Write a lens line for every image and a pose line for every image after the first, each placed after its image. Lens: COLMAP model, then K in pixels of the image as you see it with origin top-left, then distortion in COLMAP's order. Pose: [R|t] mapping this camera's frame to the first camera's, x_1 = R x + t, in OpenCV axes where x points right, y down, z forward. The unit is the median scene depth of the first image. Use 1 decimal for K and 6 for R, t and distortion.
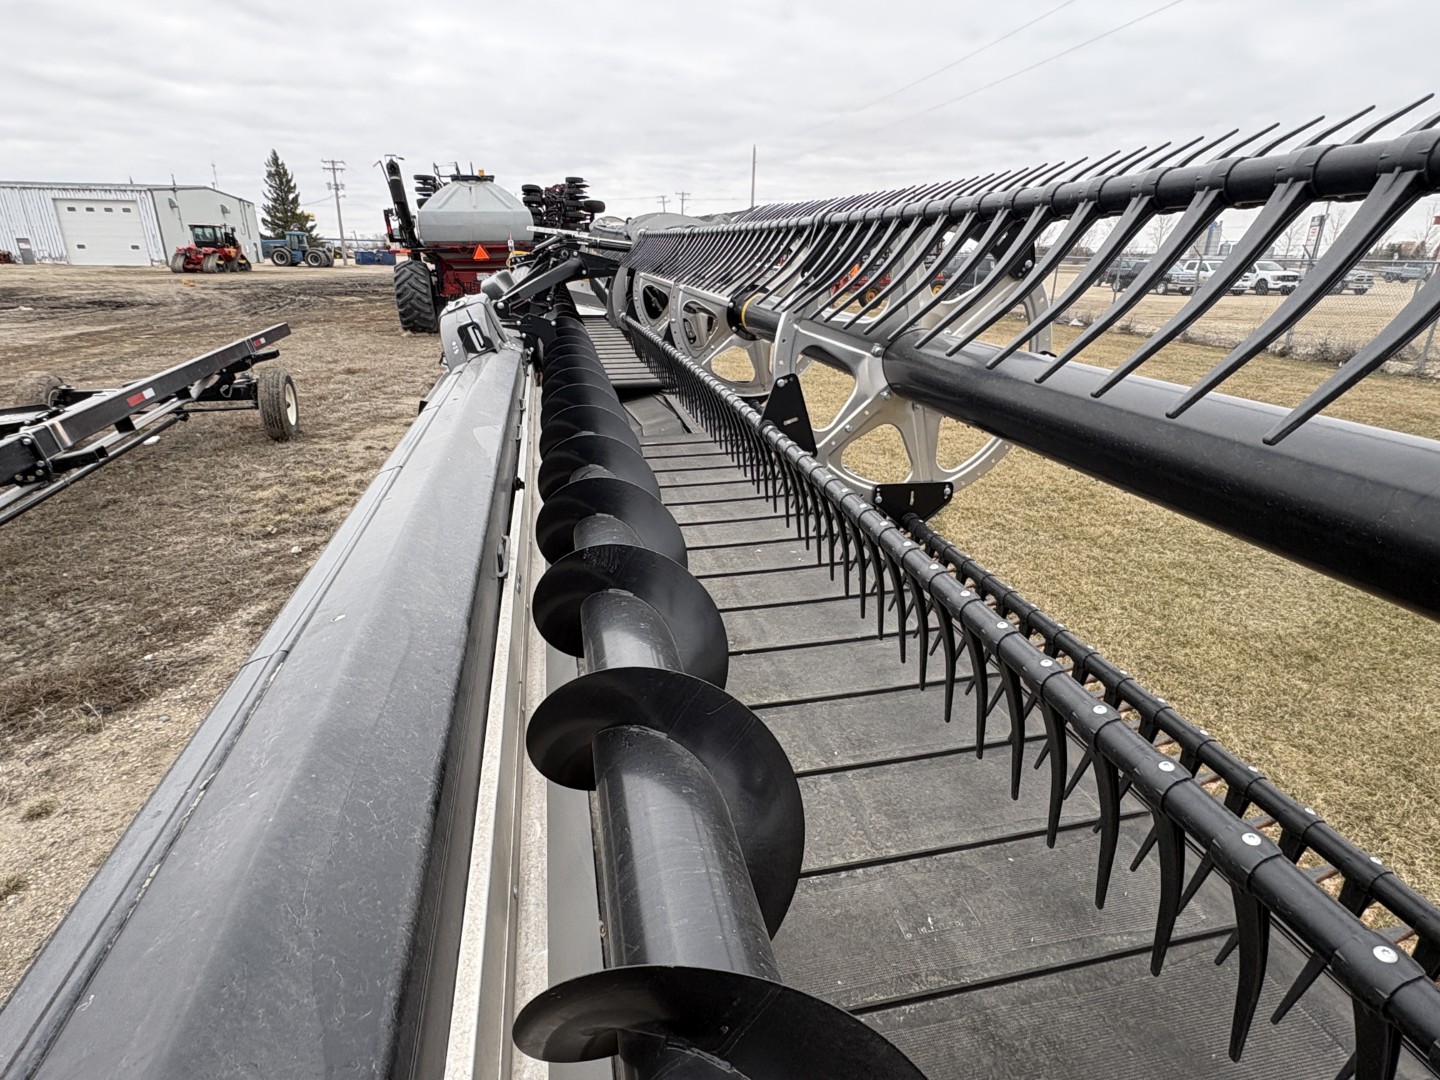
lens RADIAL K [[755.1, 0, 719.7], [0, 755.1, 537.8], [0, 0, 1]] dist [-0.000996, -0.001759]
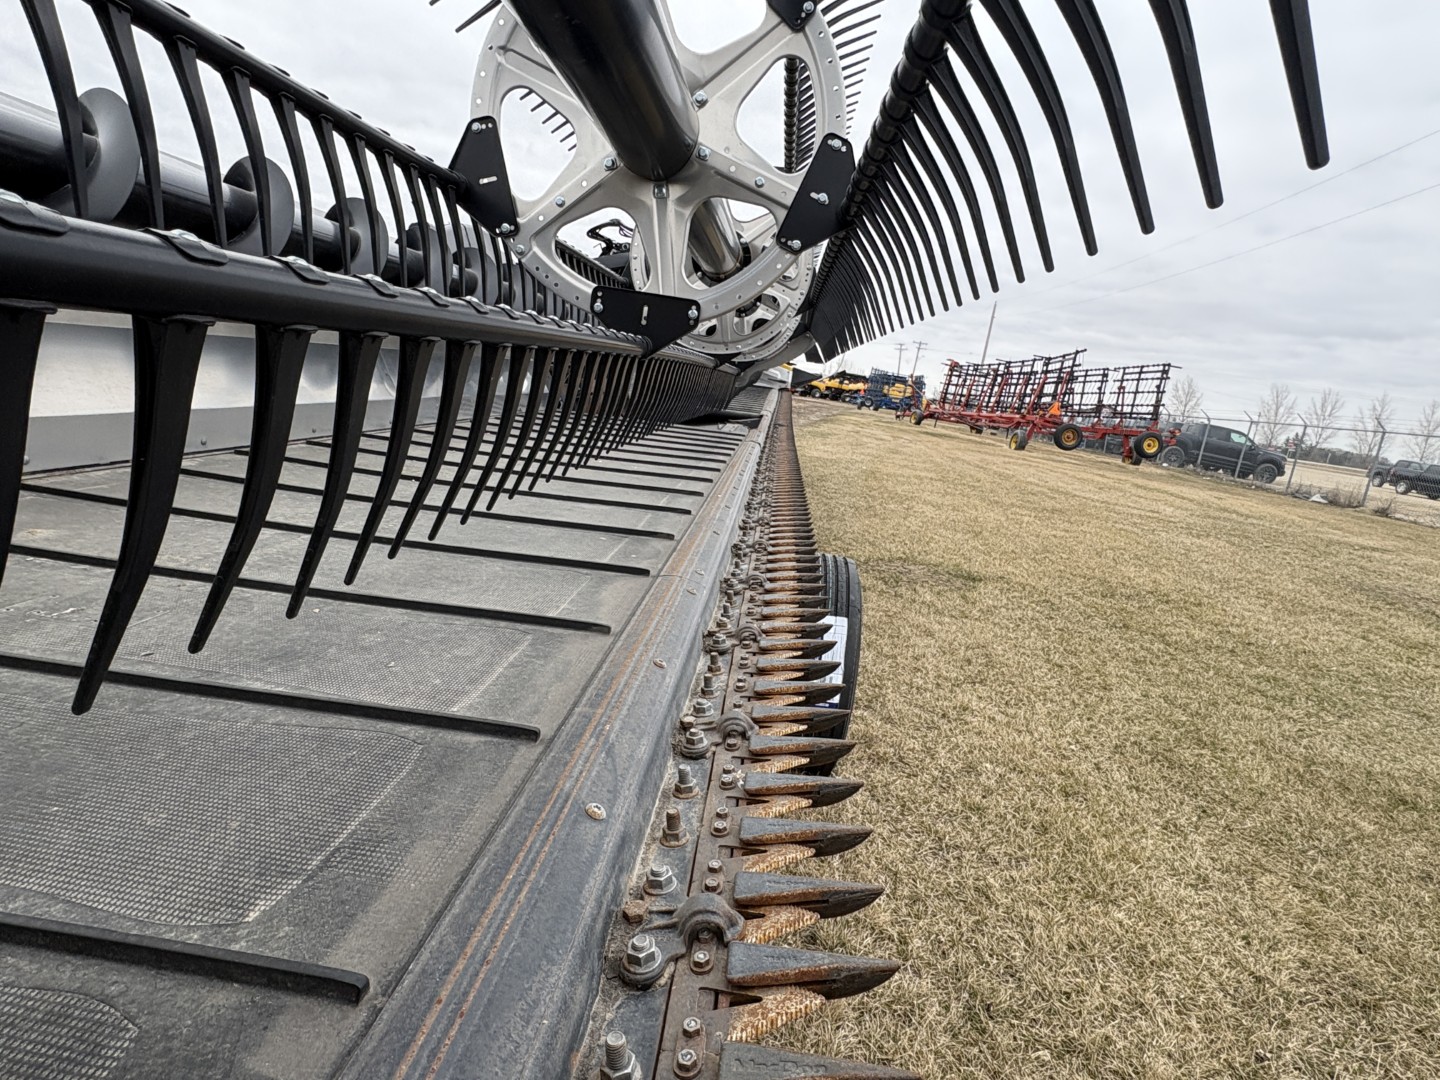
lens RADIAL K [[755.1, 0, 723.0], [0, 755.1, 539.5], [0, 0, 1]] dist [-0.000996, -0.001759]
pose [[0.947828, 0.178748, -0.263953, 0.343946], [-0.221337, 0.964896, -0.141373, 0.155369], [0.229417, 0.192420, 0.954119, 0.196023]]
